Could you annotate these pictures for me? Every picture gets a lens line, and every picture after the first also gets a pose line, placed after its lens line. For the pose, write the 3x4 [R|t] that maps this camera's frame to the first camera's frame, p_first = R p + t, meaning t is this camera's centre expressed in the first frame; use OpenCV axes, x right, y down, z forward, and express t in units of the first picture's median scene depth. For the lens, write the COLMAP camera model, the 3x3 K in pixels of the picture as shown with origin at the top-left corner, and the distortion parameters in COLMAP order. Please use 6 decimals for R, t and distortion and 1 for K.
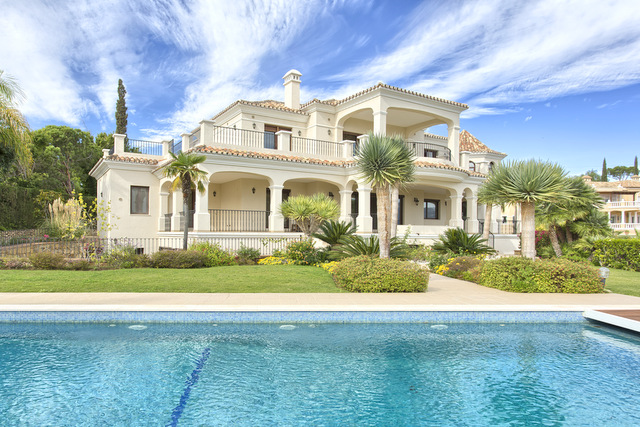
lens RADIAL K [[409.3, 0, 320.1], [0, 409.3, 230.5], [0, 0, 1]] dist [-0.010496, -0.001699]
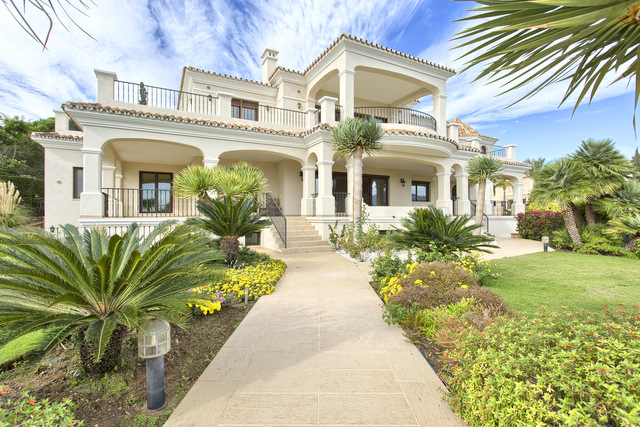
lens RADIAL K [[335.8, 0, 319.6], [0, 335.8, 212.6], [0, 0, 1]] dist [0.003180, 0.000556]
pose [[0.998358, -0.013194, -0.055737, 0.122296], [0.012868, 0.999898, -0.006207, 0.002232], [0.055814, 0.005479, 0.998426, 0.302695]]
